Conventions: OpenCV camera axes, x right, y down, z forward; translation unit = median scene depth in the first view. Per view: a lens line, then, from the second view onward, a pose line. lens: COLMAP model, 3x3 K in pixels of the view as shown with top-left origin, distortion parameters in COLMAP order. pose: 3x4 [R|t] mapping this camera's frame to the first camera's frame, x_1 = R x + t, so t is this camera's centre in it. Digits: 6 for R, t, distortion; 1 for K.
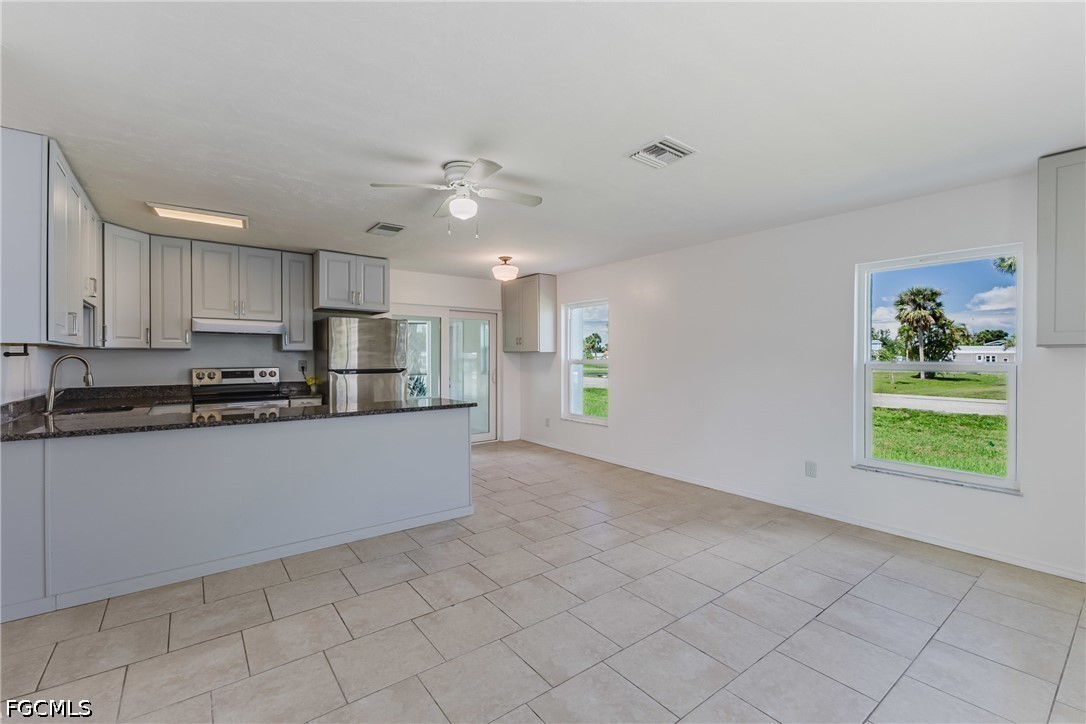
lens RADIAL K [[459.7, 0, 539.2], [0, 459.7, 359.9], [0, 0, 1]] dist [0.008565, -0.001149]
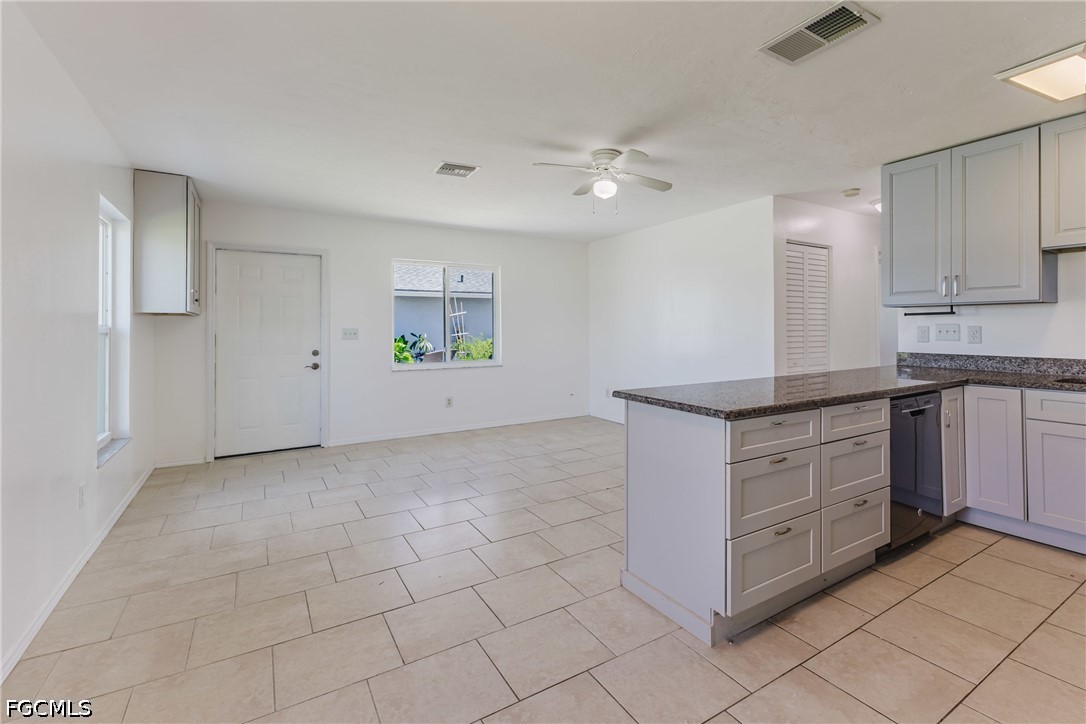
lens RADIAL K [[494.9, 0, 569.3], [0, 494.9, 321.7], [0, 0, 1]] dist [-0.000683, -0.000153]
pose [[-0.995044, 0.006049, 0.099247, -0.115650], [0.005851, 0.999980, -0.002287, 0.004560], [-0.099259, -0.001695, -0.995060, 1.323545]]
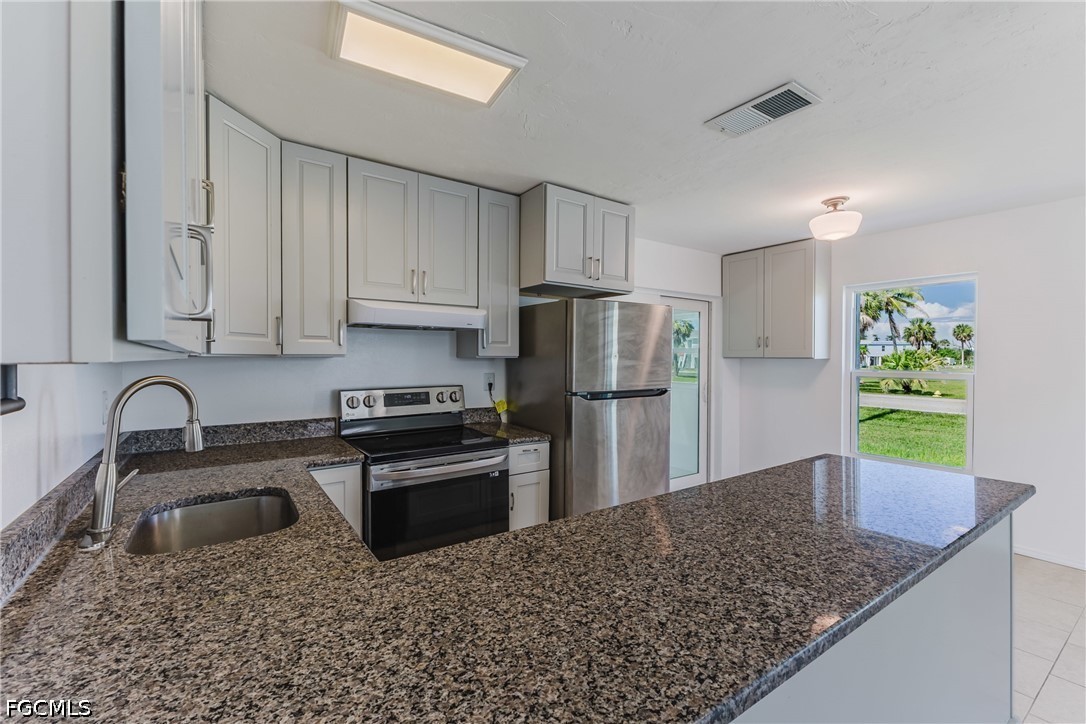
lens RADIAL K [[459.7, 0, 539.3], [0, 459.7, 361.8], [0, 0, 1]] dist [0.008565, -0.001149]
pose [[0.998638, 0.002279, -0.052121, -0.466822], [-0.002189, 0.999996, 0.001770, -0.016991], [0.052125, -0.001654, 0.998639, 0.439063]]
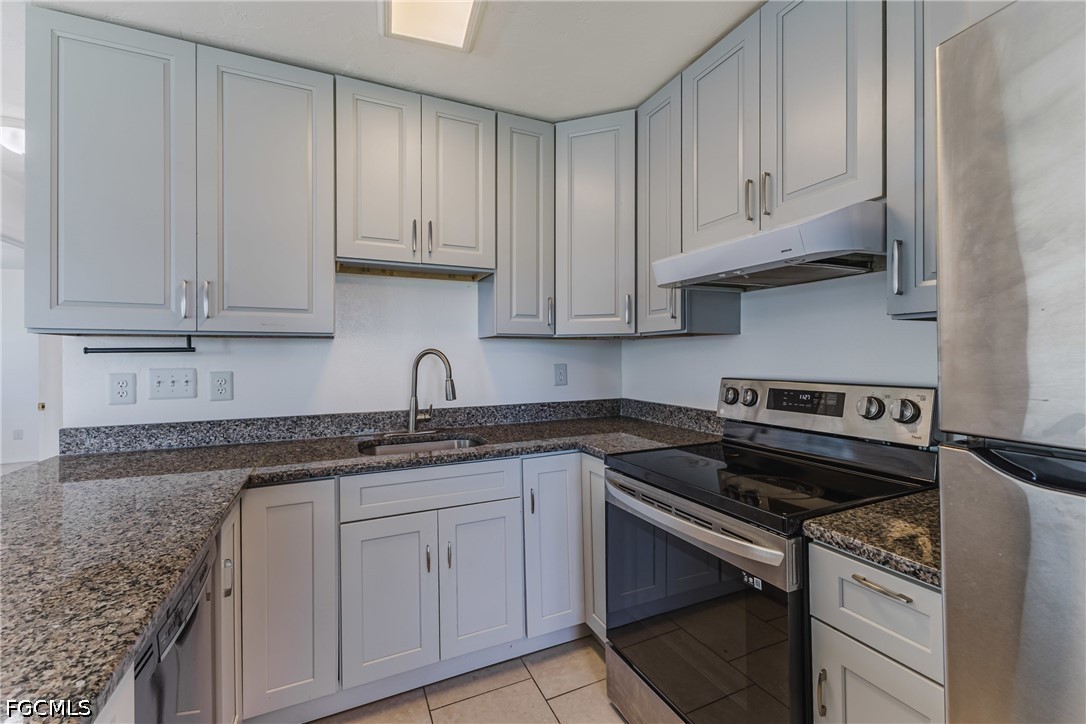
lens RADIAL K [[459.7, 0, 547.1], [0, 459.7, 355.7], [0, 0, 1]] dist [0.008565, -0.001149]
pose [[-0.207143, 0.003400, -0.978305, -0.295557], [0.000688, 0.999994, 0.003329, -0.002693], [0.978310, 0.000017, -0.207144, 0.907017]]
